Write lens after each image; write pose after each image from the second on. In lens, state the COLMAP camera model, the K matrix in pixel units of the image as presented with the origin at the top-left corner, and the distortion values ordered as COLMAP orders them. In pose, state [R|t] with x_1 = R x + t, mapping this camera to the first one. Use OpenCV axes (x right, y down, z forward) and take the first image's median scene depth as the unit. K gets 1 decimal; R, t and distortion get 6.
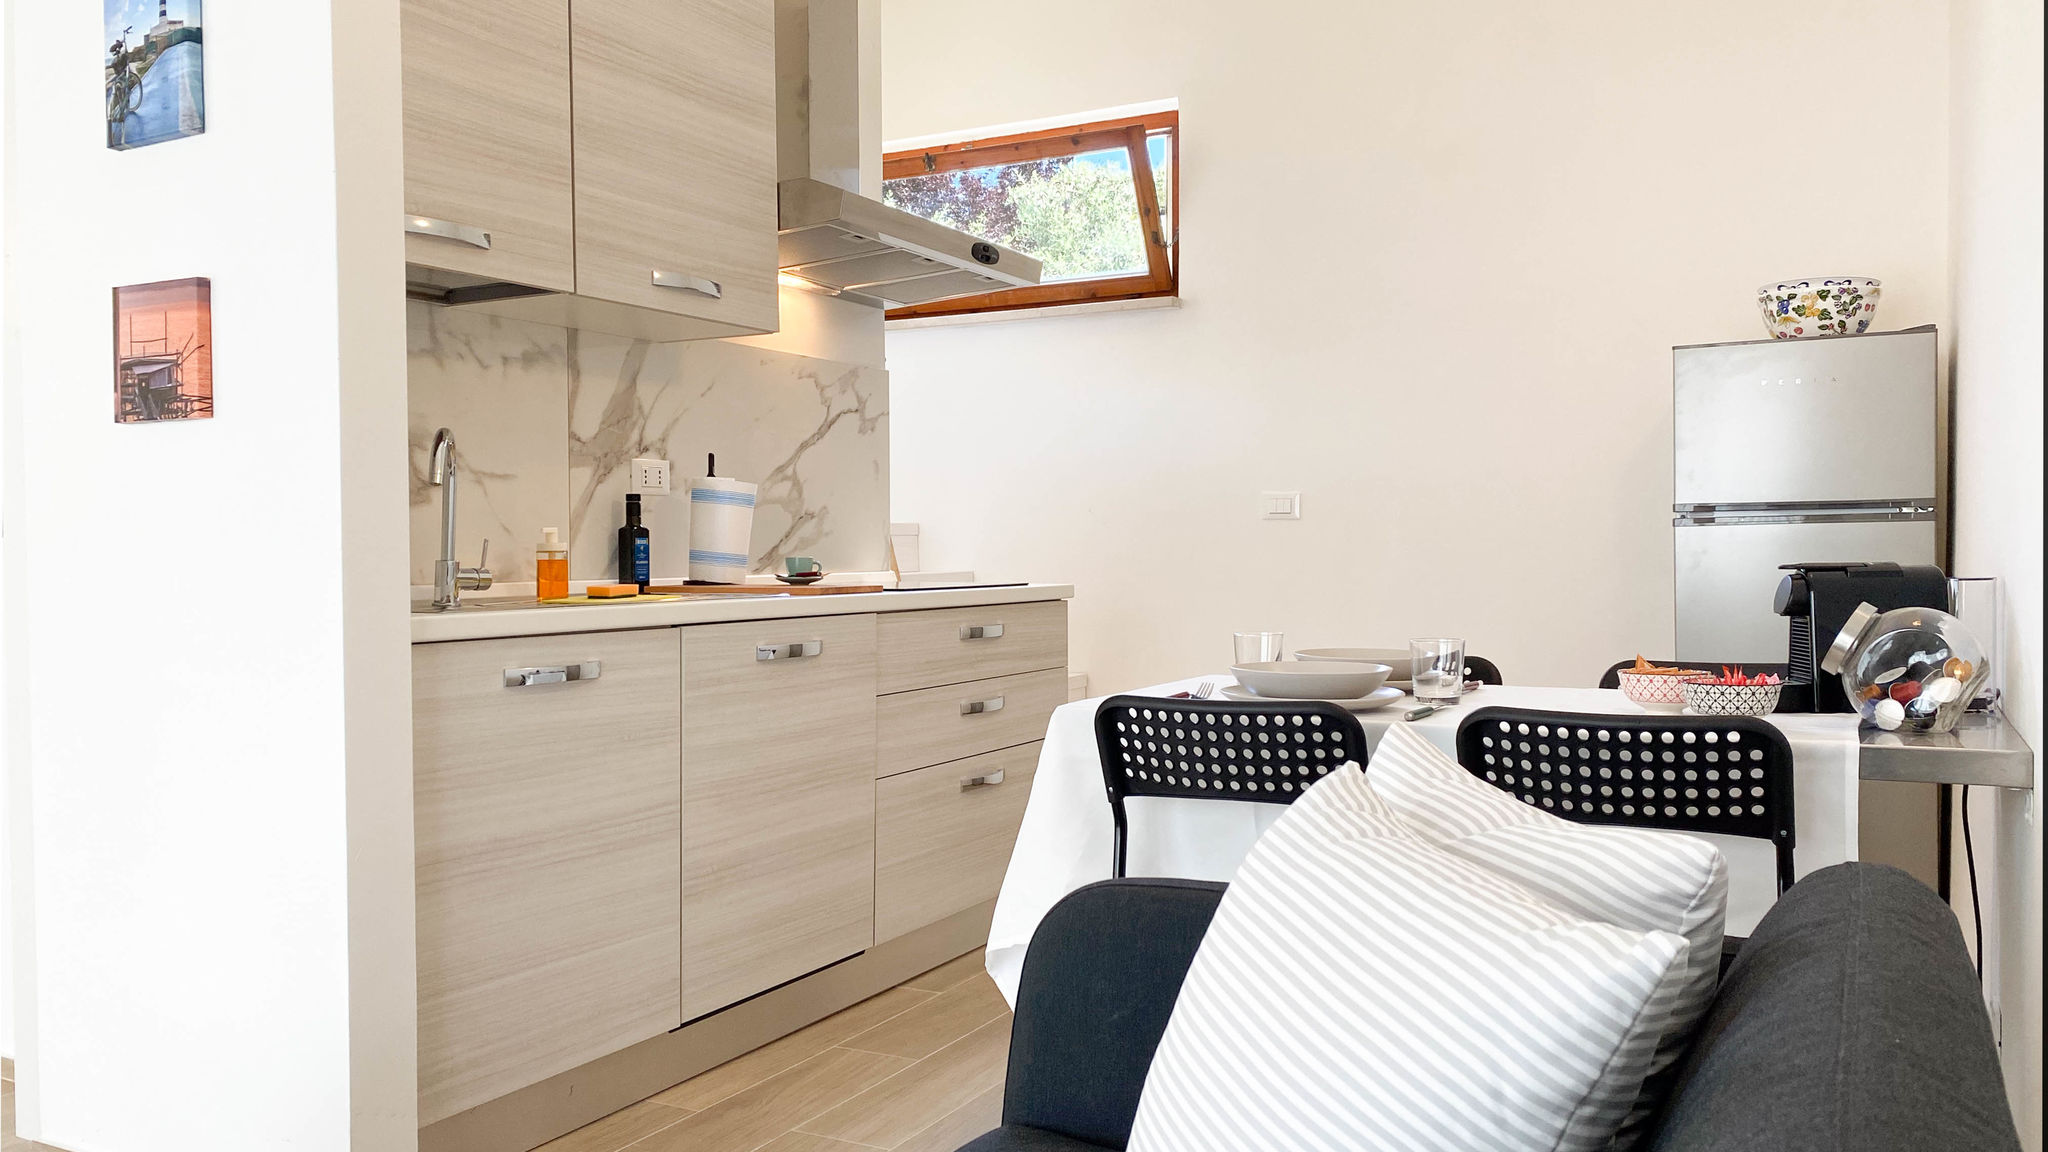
lens RADIAL K [[1550.2, 0, 1024.0], [0, 1550.2, 576.0], [0, 0, 1]] dist [0.010007, 0.005972]
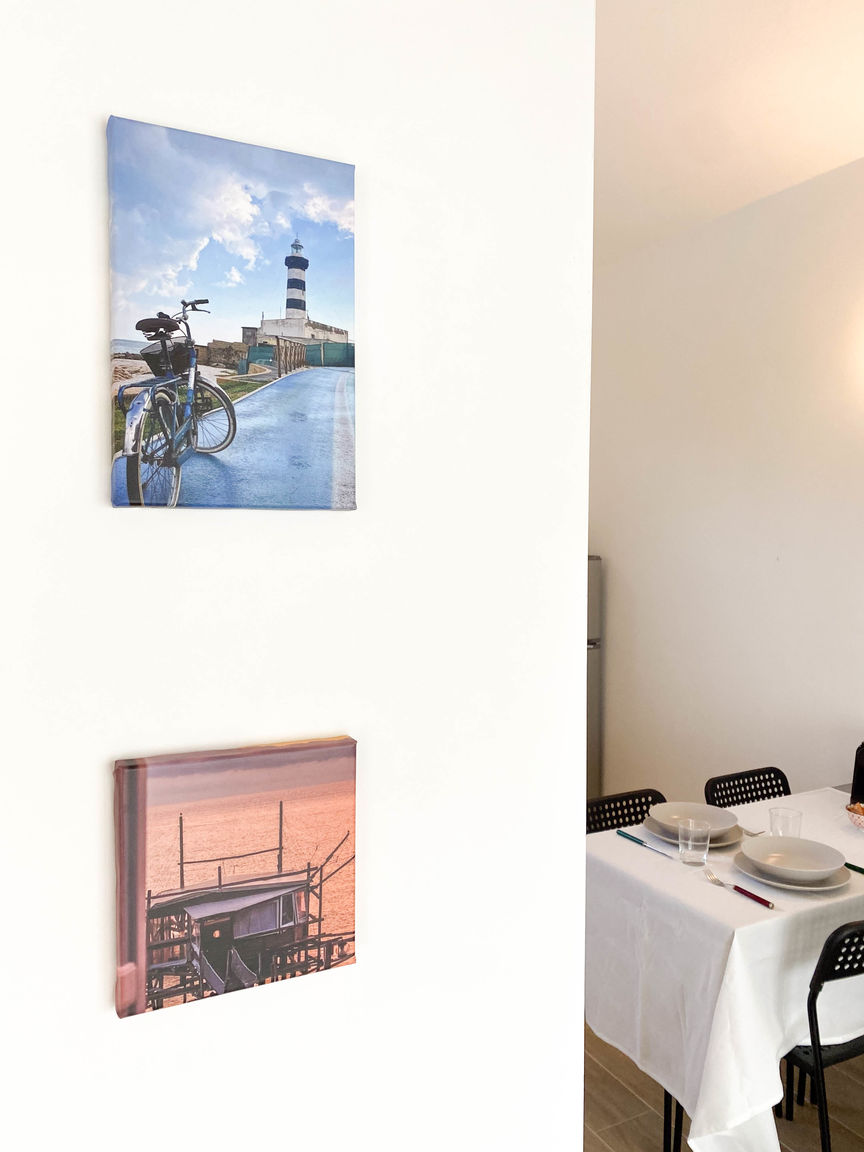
lens RADIAL K [[883.1, 0, 432.0], [0, 883.1, 576.0], [0, 0, 1]] dist [0.005993, -0.000453]
pose [[0.564381, -0.023404, 0.825183, -0.785881], [0.012747, 0.999726, 0.019636, -0.259407], [-0.825416, -0.000563, 0.564525, 0.755510]]
